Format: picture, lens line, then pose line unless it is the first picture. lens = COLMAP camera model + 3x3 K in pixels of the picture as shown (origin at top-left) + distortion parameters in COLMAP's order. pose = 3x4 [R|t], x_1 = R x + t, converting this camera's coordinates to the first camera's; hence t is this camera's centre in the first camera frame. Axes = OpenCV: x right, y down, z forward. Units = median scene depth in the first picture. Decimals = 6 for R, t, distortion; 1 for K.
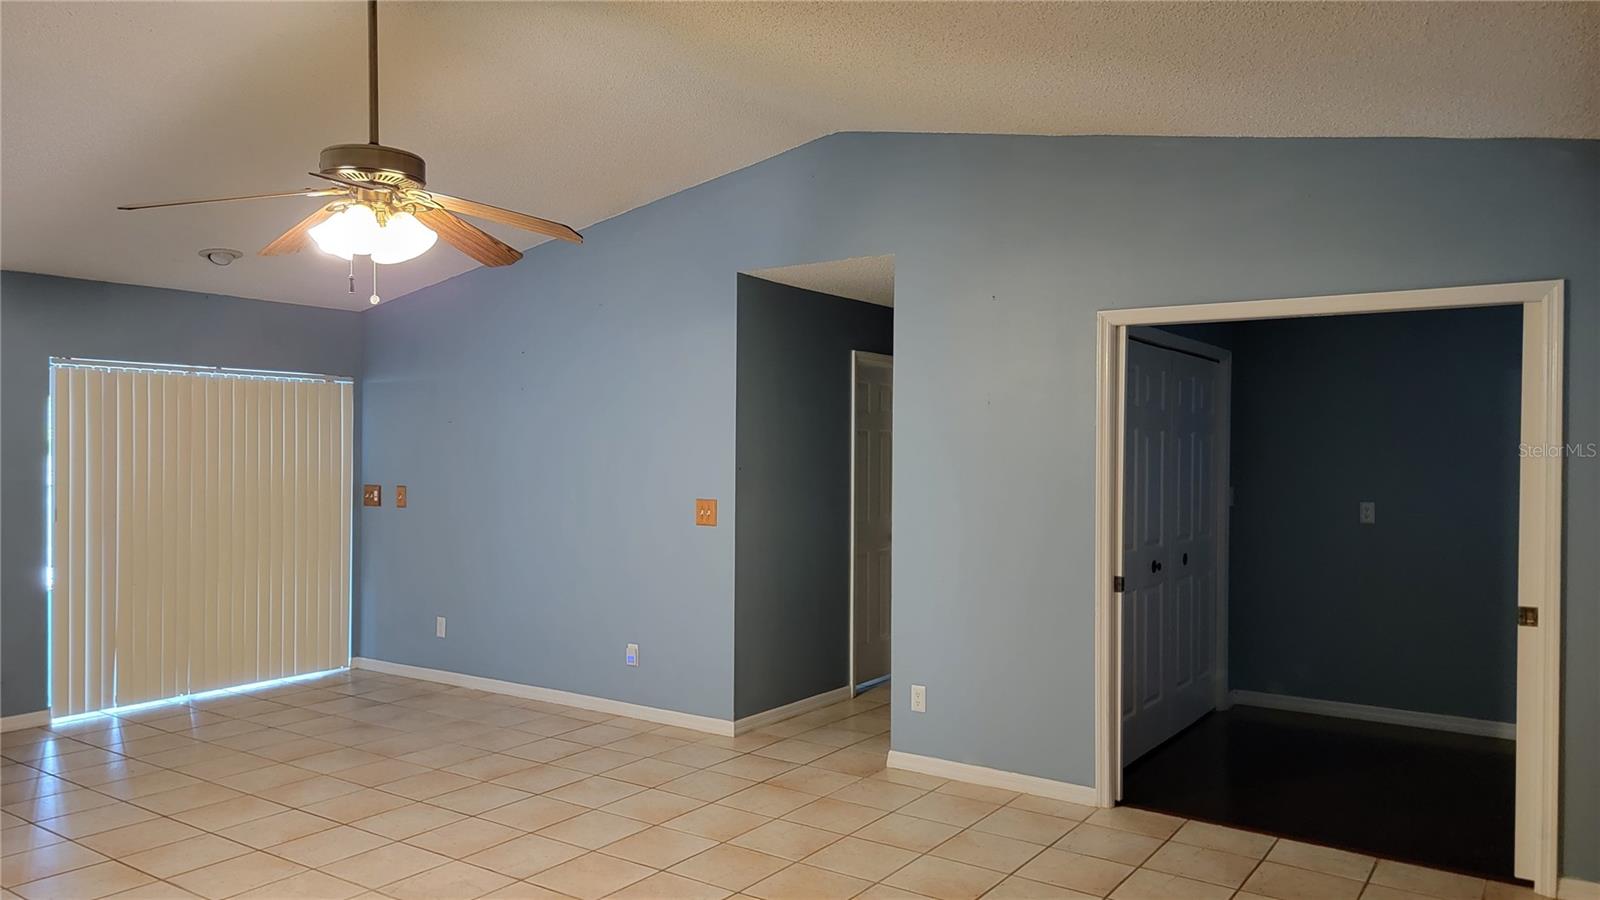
lens RADIAL K [[1112.5, 0, 812.9], [0, 1112.5, 461.2], [0, 0, 1]] dist [0.084972, -0.078795]
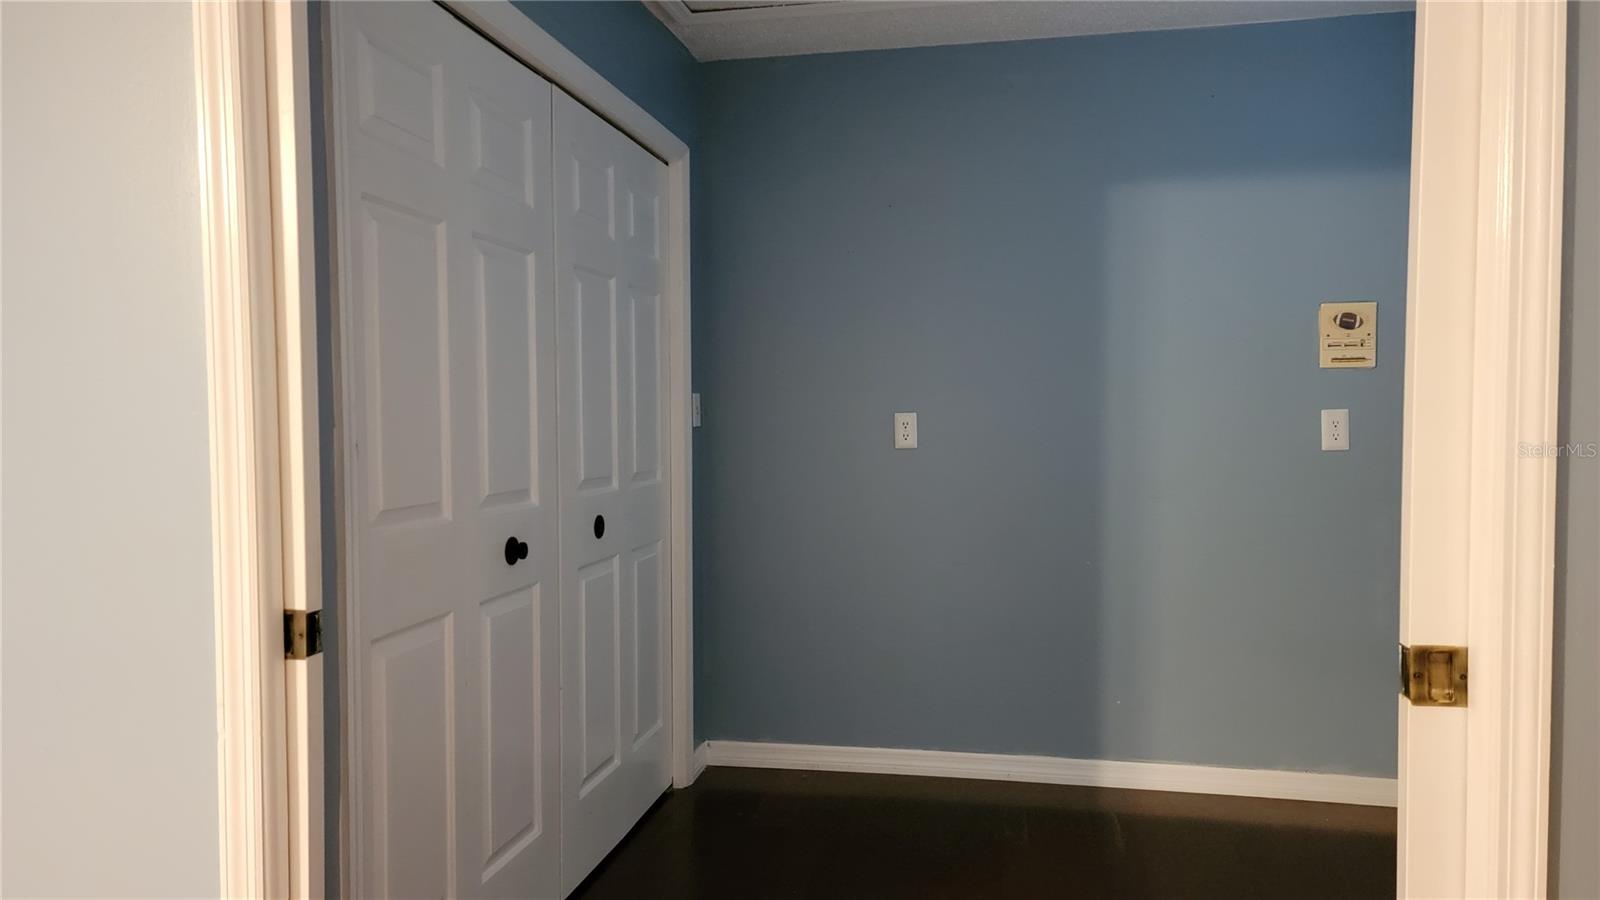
lens RADIAL K [[1112.5, 0, 812.9], [0, 1112.5, 461.2], [0, 0, 1]] dist [0.084972, -0.078795]
pose [[0.915377, -0.029907, 0.401484, 0.249002], [0.014227, 0.999017, 0.041982, 0.043358], [-0.402345, -0.032718, 0.914903, 0.573897]]
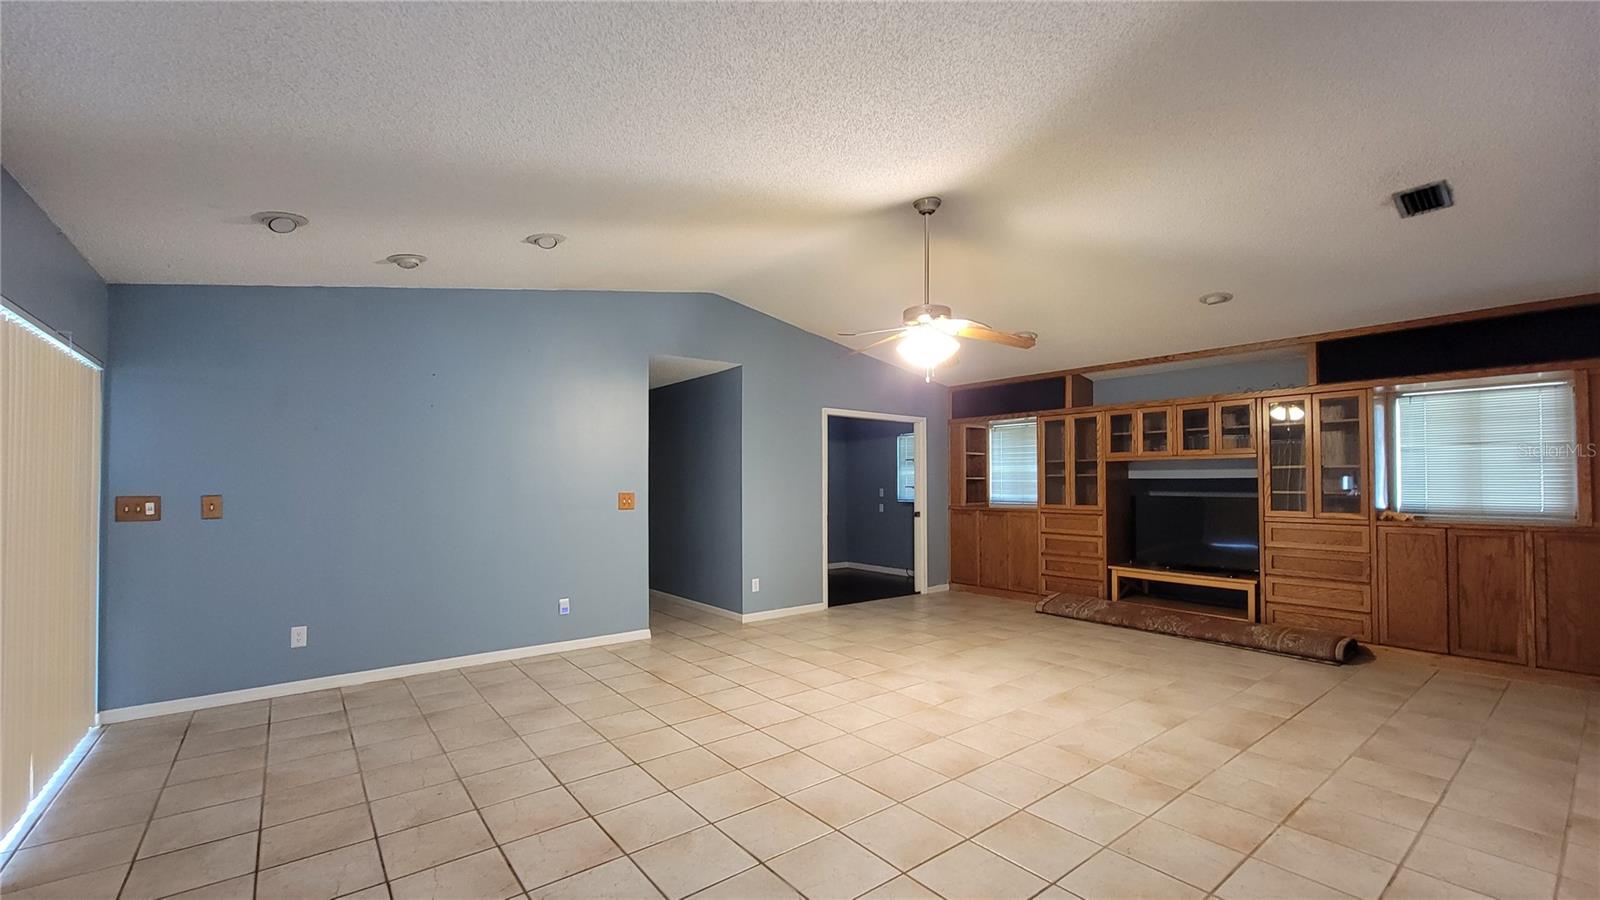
lens RADIAL K [[653.2, 0, 801.5], [0, 653.2, 472.8], [0, 0, 1]] dist [-0.003429, 0.000479]
pose [[0.300486, 0.006281, 0.953766, -1.002137], [0.010444, 0.999897, -0.009875, 0.019429], [-0.953729, 0.012928, 0.300389, 0.548097]]
